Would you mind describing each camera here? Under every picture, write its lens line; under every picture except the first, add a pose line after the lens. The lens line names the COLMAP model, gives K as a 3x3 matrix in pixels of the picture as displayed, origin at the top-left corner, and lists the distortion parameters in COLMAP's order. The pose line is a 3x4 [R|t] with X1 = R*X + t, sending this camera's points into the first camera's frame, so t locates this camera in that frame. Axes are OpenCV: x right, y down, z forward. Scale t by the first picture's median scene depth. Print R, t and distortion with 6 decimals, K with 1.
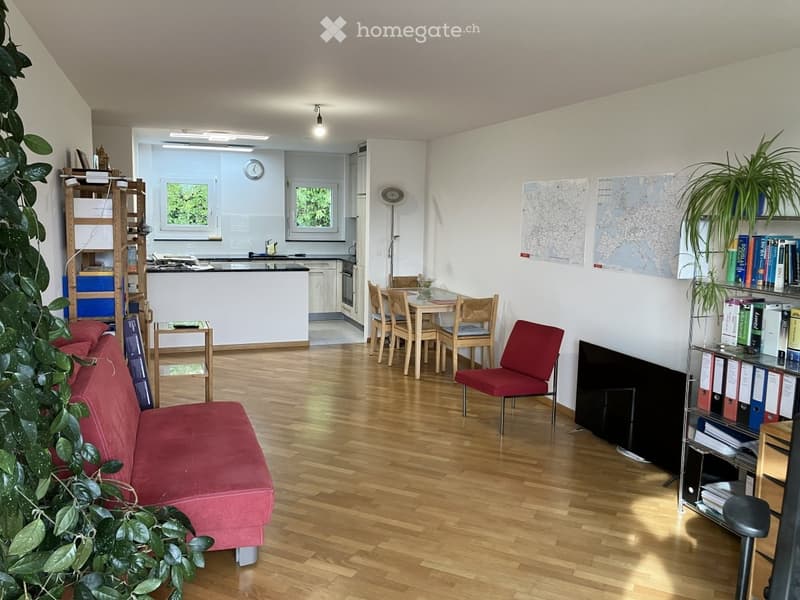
lens RADIAL K [[655.2, 0, 391.4], [0, 655.2, 300.3], [0, 0, 1]] dist [0.003222, -0.002340]
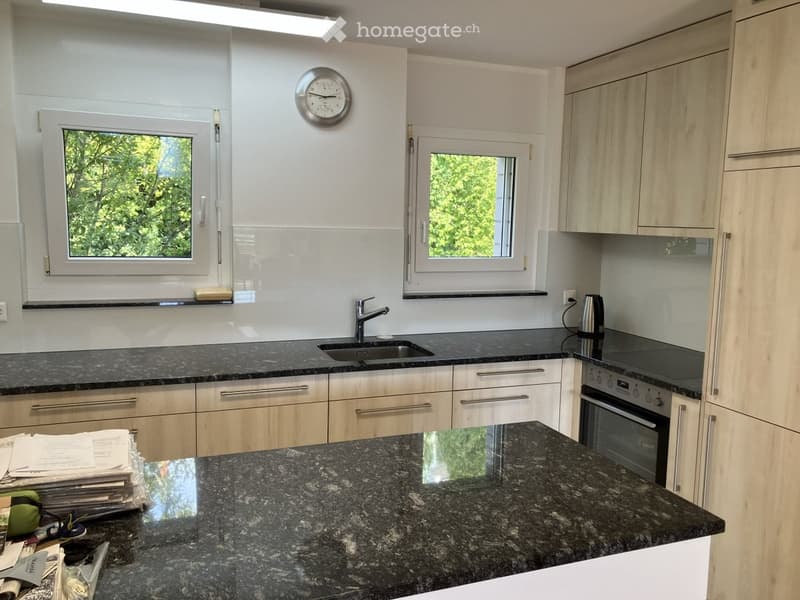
lens RADIAL K [[664.3, 0, 400.0], [0, 664.3, 300.0], [0, 0, 1]] dist [0.008517, 0.003760]
pose [[0.999498, -0.007973, 0.030652, -0.189742], [0.008288, 0.999914, -0.010185, -0.092404], [-0.030568, 0.010434, 0.999478, 0.679133]]
